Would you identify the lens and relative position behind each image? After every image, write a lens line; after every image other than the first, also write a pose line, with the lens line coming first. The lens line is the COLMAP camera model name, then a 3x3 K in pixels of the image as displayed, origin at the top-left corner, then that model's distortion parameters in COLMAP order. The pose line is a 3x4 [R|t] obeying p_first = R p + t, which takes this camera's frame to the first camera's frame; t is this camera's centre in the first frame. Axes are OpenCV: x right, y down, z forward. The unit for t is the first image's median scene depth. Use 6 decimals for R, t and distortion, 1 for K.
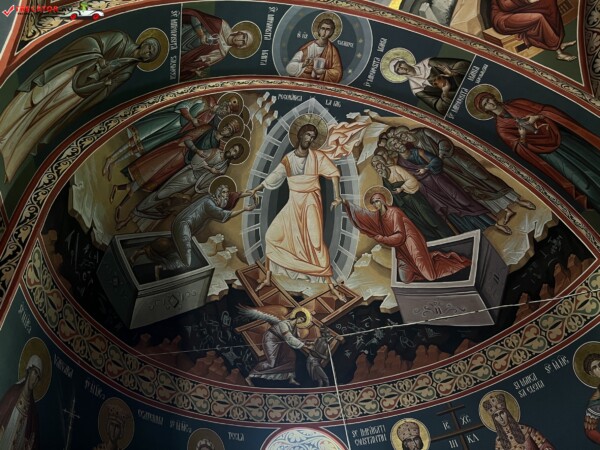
lens RADIAL K [[453.6, 0, 298.5], [0, 453.6, 221.6], [0, 0, 1]] dist [0.046942, -0.053106]
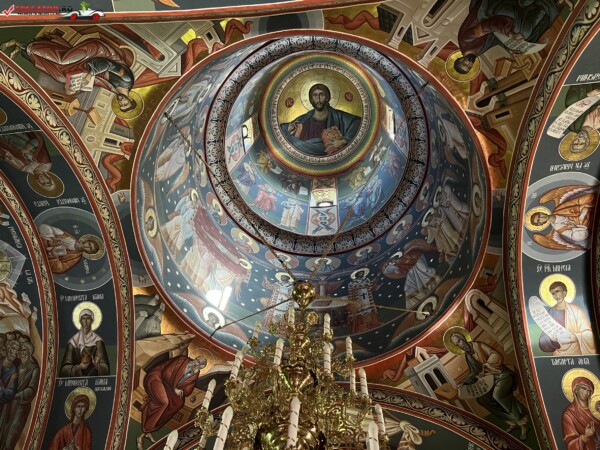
lens RADIAL K [[453.6, 0, 298.5], [0, 453.6, 221.6], [0, 0, 1]] dist [0.046942, -0.053106]
pose [[0.304486, 0.932563, 0.193947, -0.058404], [-0.756987, 0.360501, -0.544986, -0.209948], [-0.578151, 0.019125, 0.815705, -0.211354]]
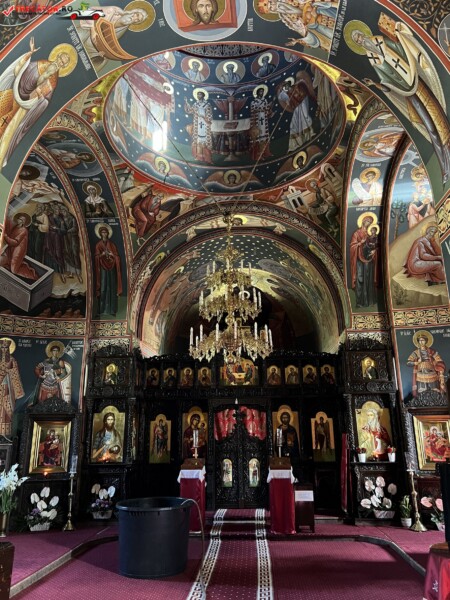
lens RADIAL K [[453.6, 0, 229.5], [0, 453.6, 301.1], [0, 0, 1]] dist [0.046942, -0.053106]
pose [[0.289366, 0.382199, 0.877605, -1.066519], [-0.712464, 0.698289, -0.069191, -0.295766], [-0.639267, -0.605241, 0.474365, -0.496086]]
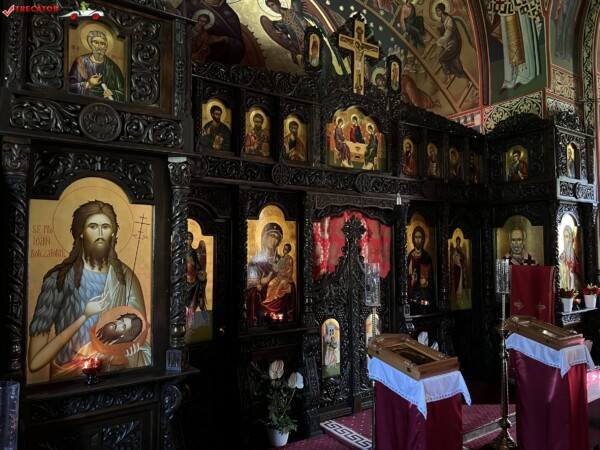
lens RADIAL K [[451.7, 0, 299.1], [0, 451.7, 223.8], [0, 0, 1]] dist [0.098374, -0.166901]
pose [[-0.355894, 0.182983, 0.916437, 0.074405], [-0.643449, 0.663190, -0.382298, 0.316916], [-0.677726, -0.725738, -0.118285, 0.325601]]
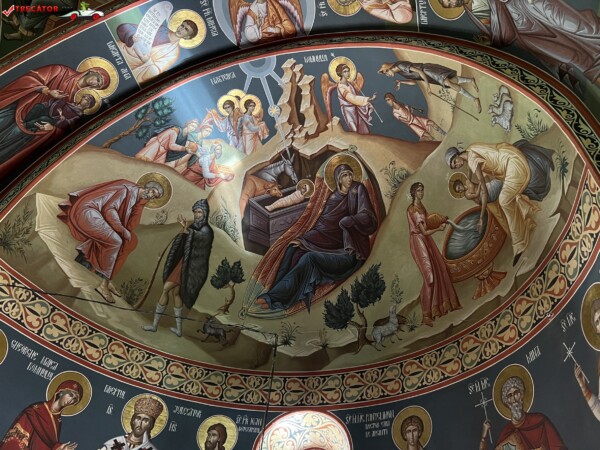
lens RADIAL K [[453.6, 0, 298.5], [0, 453.6, 221.6], [0, 0, 1]] dist [0.046942, -0.053106]
pose [[-0.887136, 0.363117, 0.284842, 0.129229], [-0.323442, -0.048927, -0.944982, -0.346086], [-0.329203, -0.930458, 0.160852, -0.307937]]
